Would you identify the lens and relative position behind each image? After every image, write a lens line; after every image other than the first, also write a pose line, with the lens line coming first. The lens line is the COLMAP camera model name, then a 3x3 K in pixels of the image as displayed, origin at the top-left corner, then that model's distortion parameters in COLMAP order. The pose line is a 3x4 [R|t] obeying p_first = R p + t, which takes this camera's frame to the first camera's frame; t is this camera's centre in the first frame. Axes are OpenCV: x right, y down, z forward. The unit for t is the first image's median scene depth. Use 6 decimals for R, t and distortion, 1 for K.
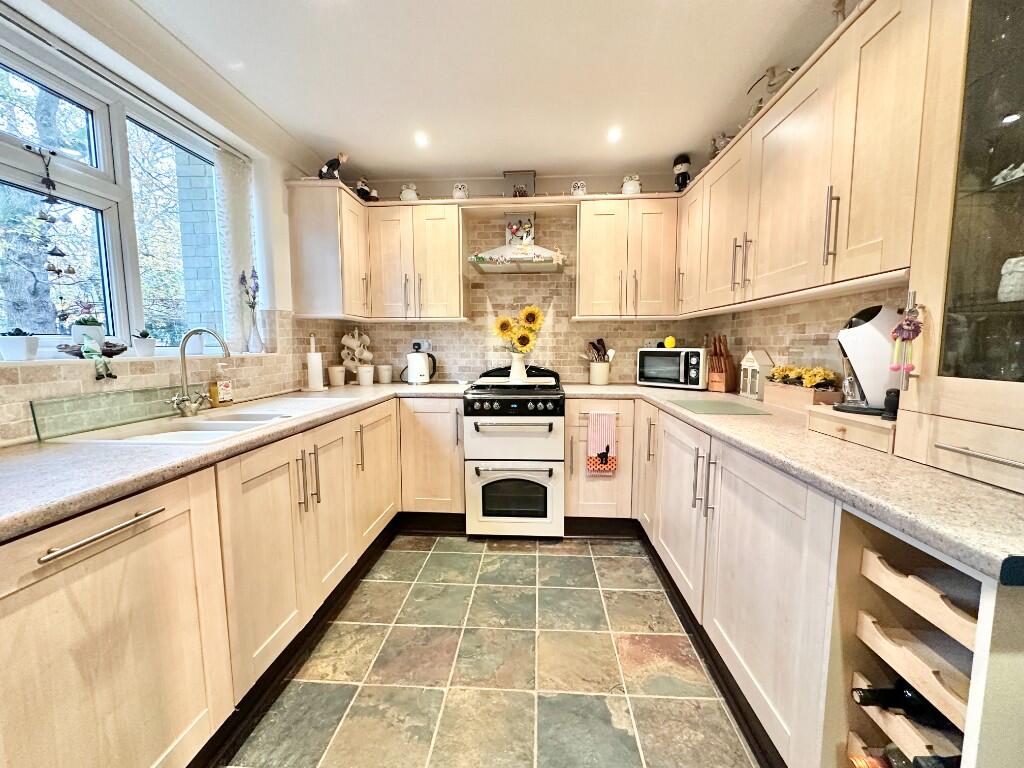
lens RADIAL K [[409.3, 0, 512.2], [0, 409.3, 384.7], [0, 0, 1]] dist [-0.002296, 0.000518]
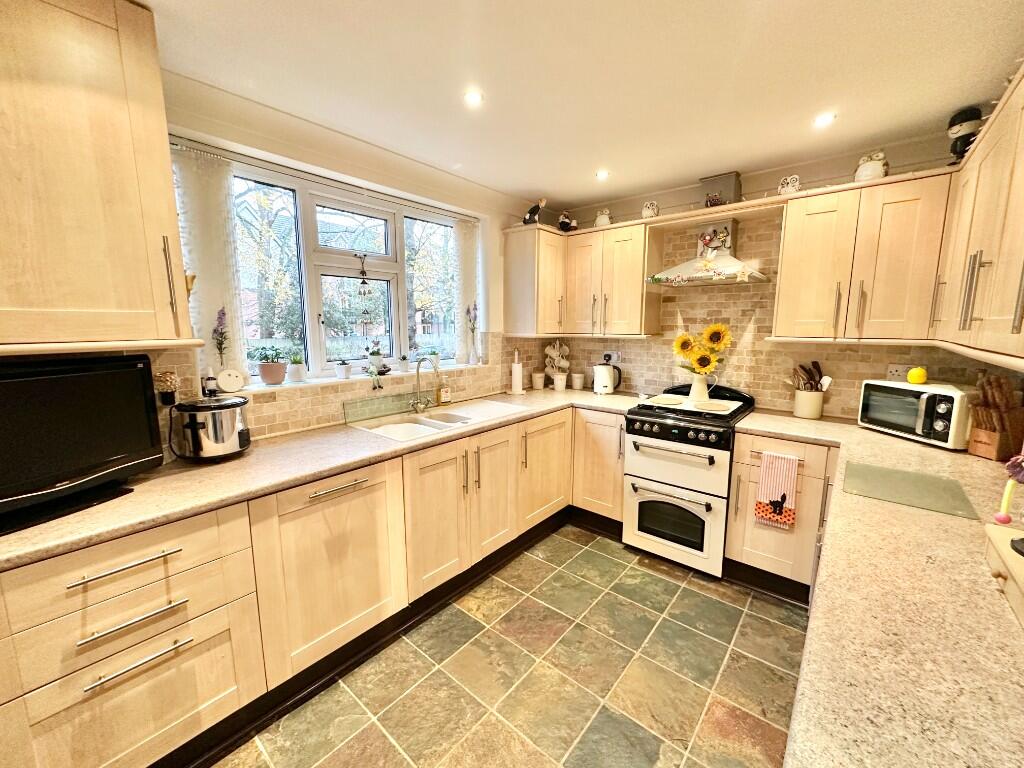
lens RADIAL K [[409.3, 0, 512.2], [0, 409.3, 384.6], [0, 0, 1]] dist [-0.002296, 0.000518]
pose [[0.802343, 0.090259, -0.589999, 0.269325], [-0.059266, 0.995662, 0.071721, -0.110714], [0.593913, -0.022578, 0.804212, -0.020820]]
